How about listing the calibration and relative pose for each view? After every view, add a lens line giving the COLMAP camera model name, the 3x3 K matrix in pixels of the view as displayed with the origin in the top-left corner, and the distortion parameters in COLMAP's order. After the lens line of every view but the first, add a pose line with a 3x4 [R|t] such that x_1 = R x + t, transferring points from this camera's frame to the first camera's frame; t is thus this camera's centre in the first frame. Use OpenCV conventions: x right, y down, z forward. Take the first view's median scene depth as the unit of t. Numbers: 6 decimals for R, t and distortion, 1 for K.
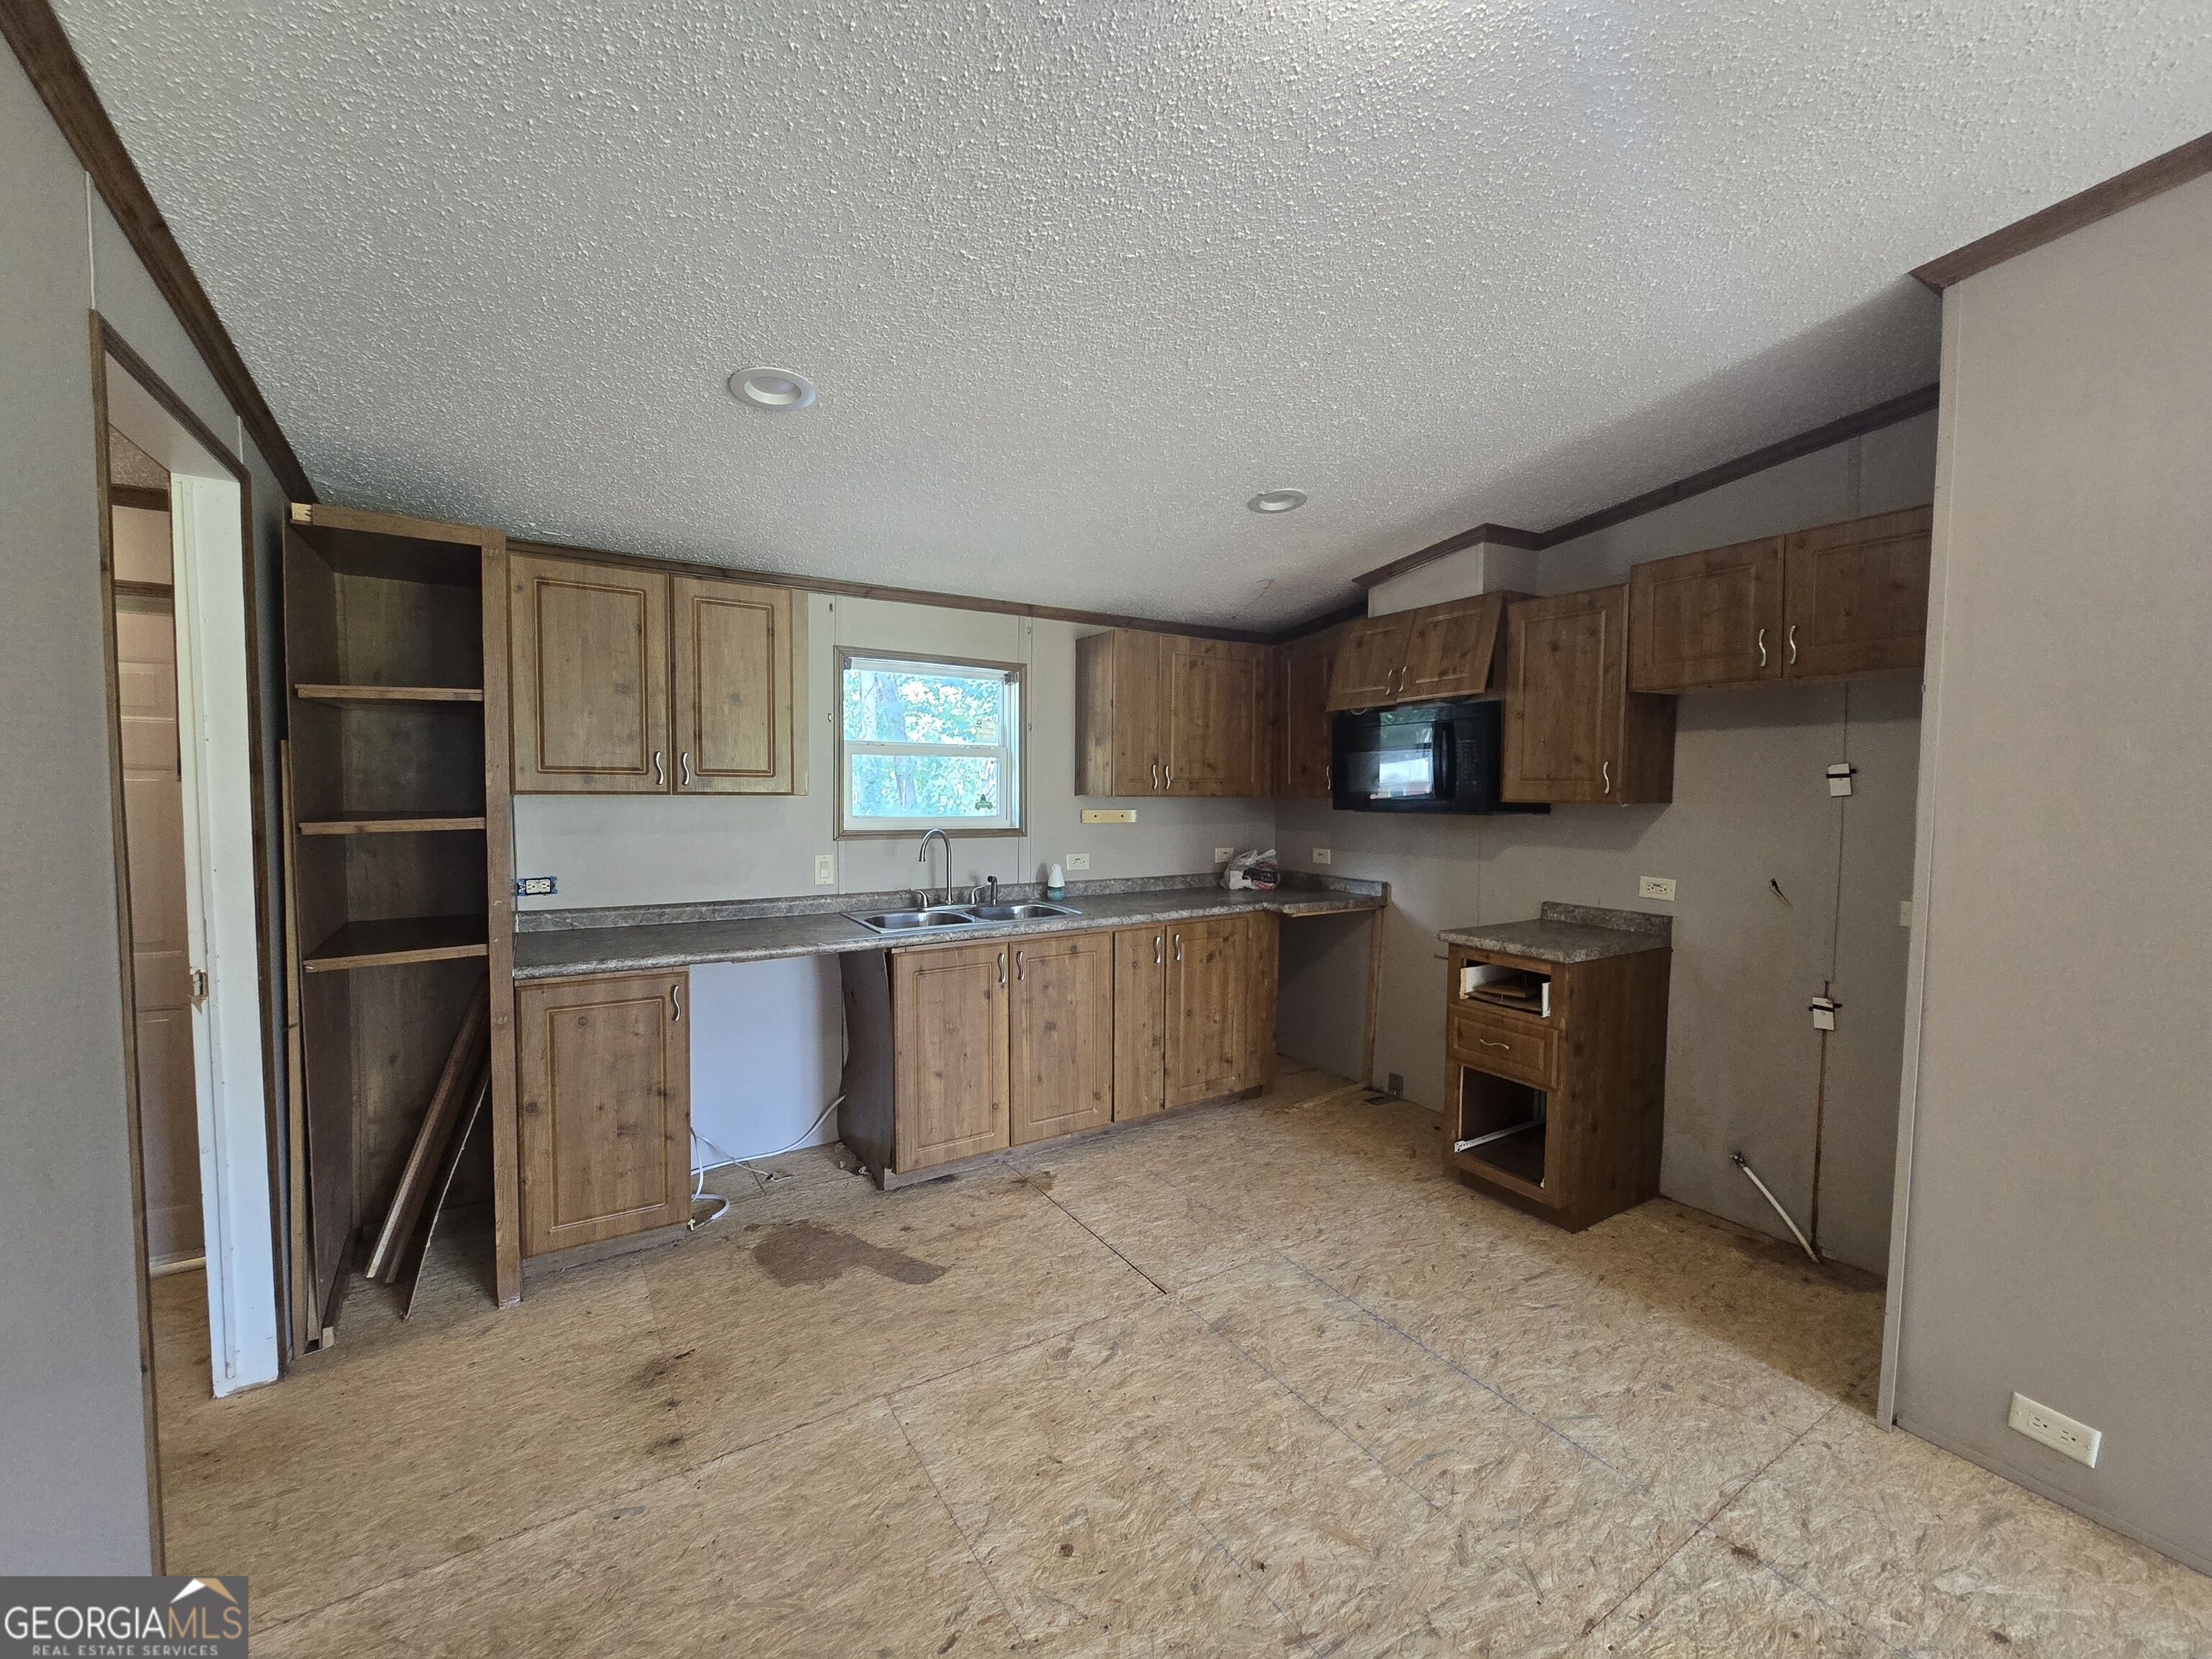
lens RADIAL K [[906.9, 0, 1108.7], [0, 906.9, 830.9], [0, 0, 1]] dist [0.011635, 0.000146]
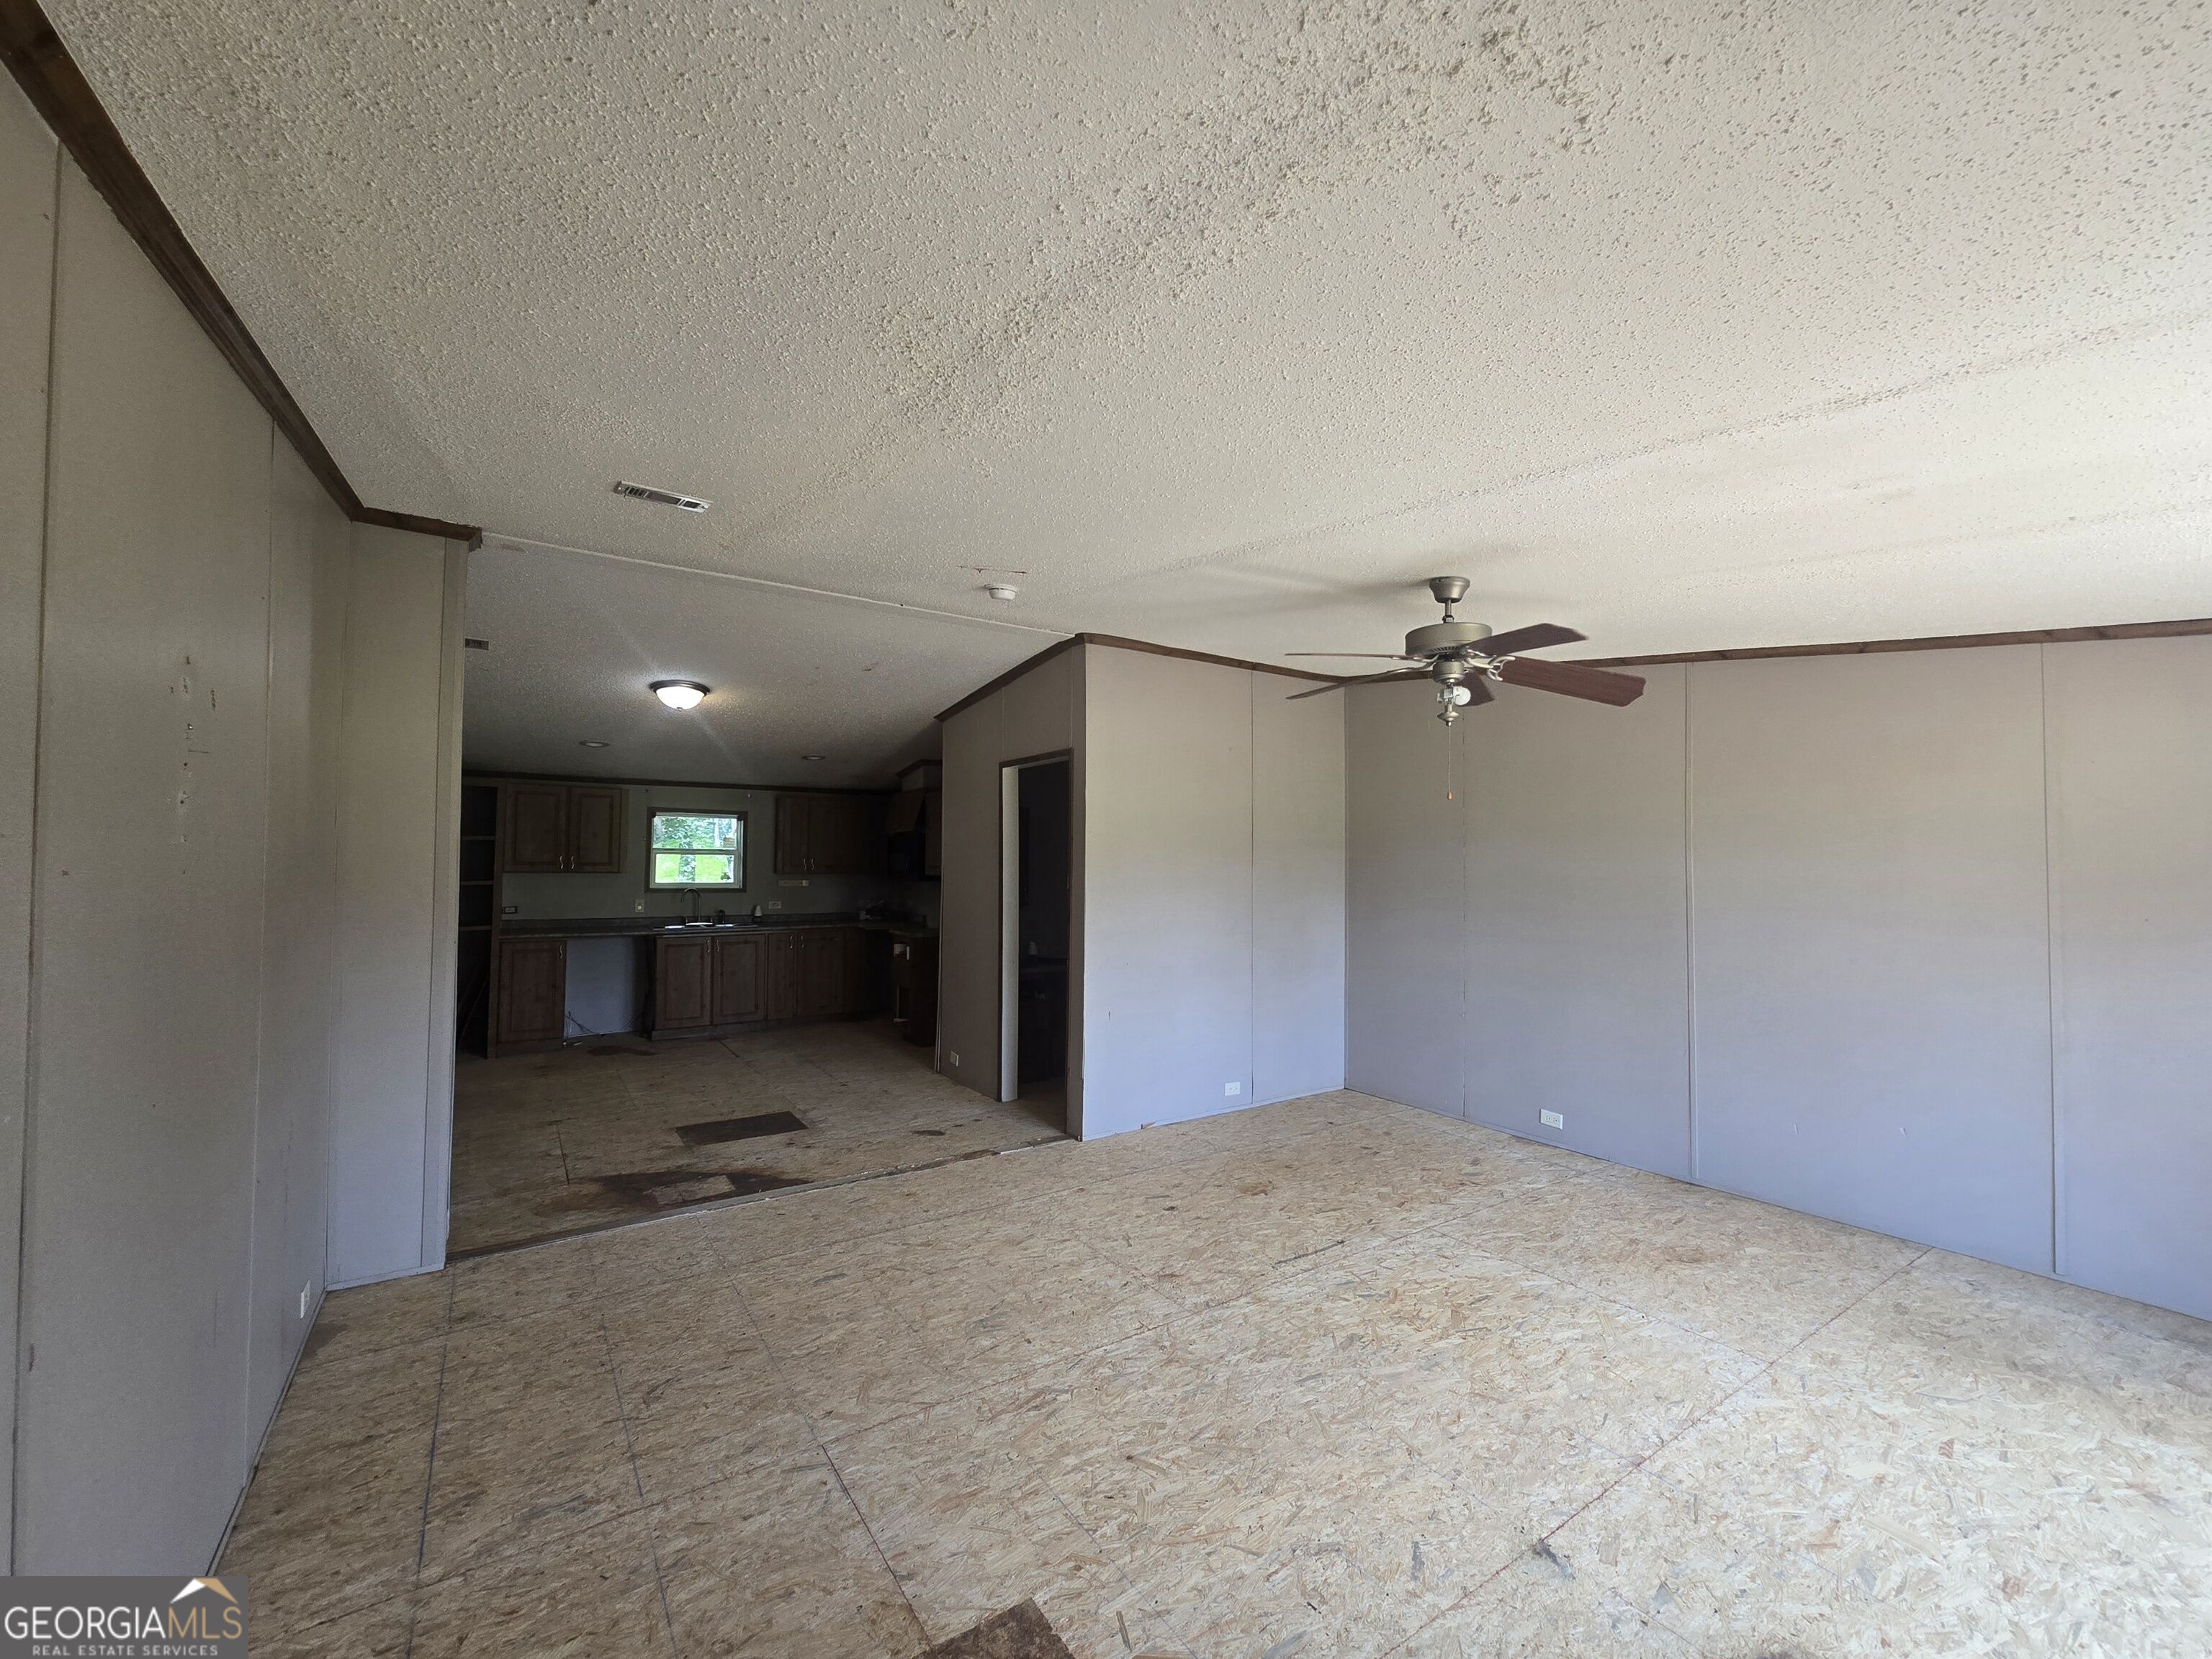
lens RADIAL K [[906.9, 0, 1096.4], [0, 906.9, 832.5], [0, 0, 1]] dist [0.011635, 0.000146]
pose [[0.999975, -0.000354, 0.007079, 0.879577], [0.000965, 0.996249, -0.086526, 0.062823], [-0.007022, 0.086531, 0.996224, -1.388377]]
